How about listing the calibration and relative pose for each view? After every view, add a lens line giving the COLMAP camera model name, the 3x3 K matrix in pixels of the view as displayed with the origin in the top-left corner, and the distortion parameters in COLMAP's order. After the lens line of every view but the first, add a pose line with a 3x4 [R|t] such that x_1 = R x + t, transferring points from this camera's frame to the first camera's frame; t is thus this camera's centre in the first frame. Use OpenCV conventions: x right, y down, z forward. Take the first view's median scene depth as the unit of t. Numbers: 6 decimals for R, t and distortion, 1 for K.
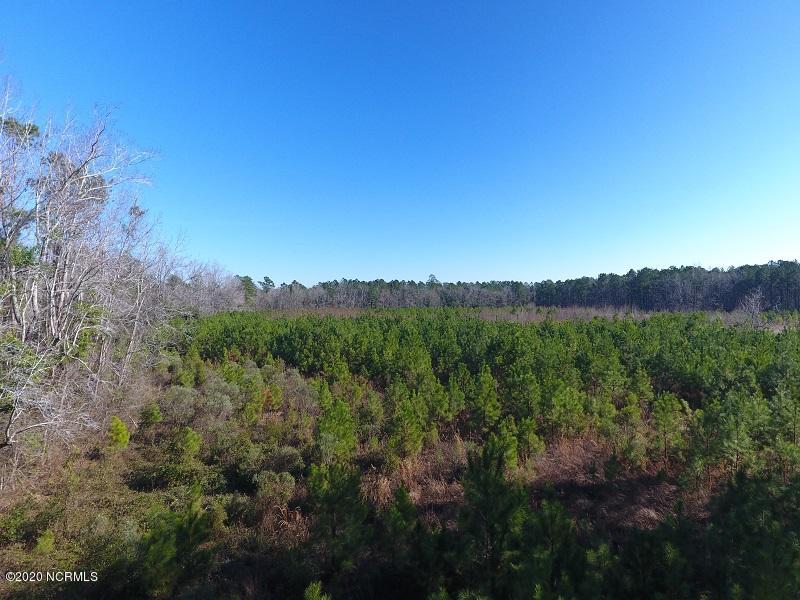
lens RADIAL K [[467.2, 0, 407.6], [0, 467.2, 301.1], [0, 0, 1]] dist [-0.003196, -0.003401]
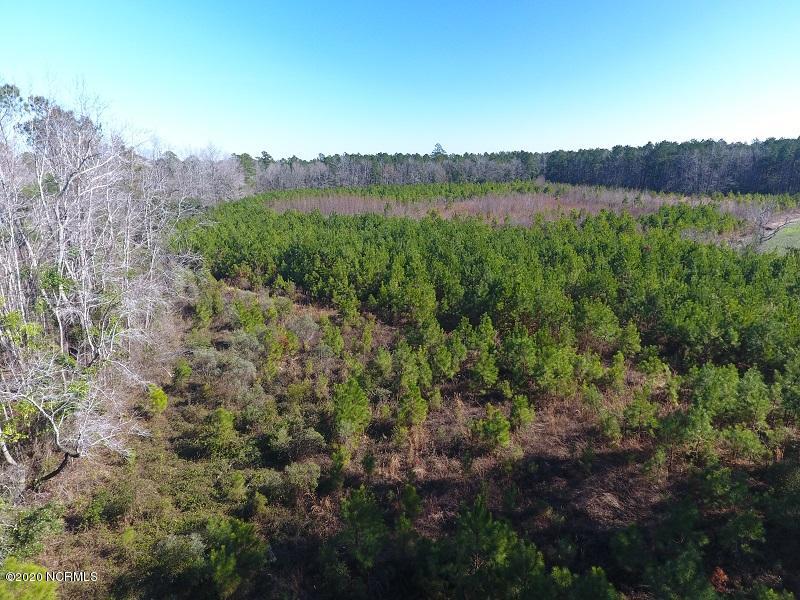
lens RADIAL K [[467.2, 0, 407.5], [0, 467.2, 302.2], [0, 0, 1]] dist [-0.003196, -0.003401]
pose [[0.999933, -0.003664, -0.010971, -0.001069], [0.006651, 0.958146, 0.286203, -0.138880], [0.009463, -0.286257, 0.958106, -0.007625]]
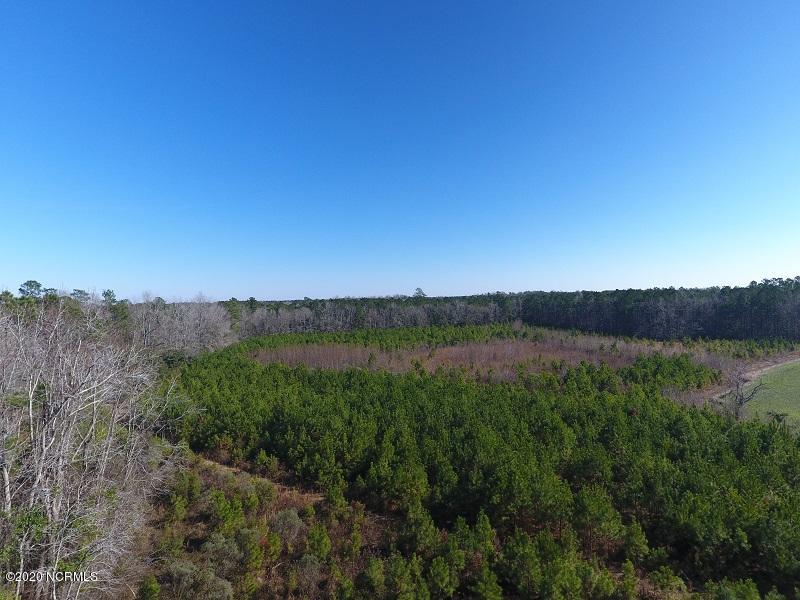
lens RADIAL K [[467.2, 0, 406.9], [0, 467.2, 303.2], [0, 0, 1]] dist [-0.003196, -0.003401]
pose [[0.999537, -0.008024, 0.029334, -0.017330], [0.007765, 0.999930, 0.008922, -0.228156], [-0.029404, -0.008690, 0.999530, 0.001617]]
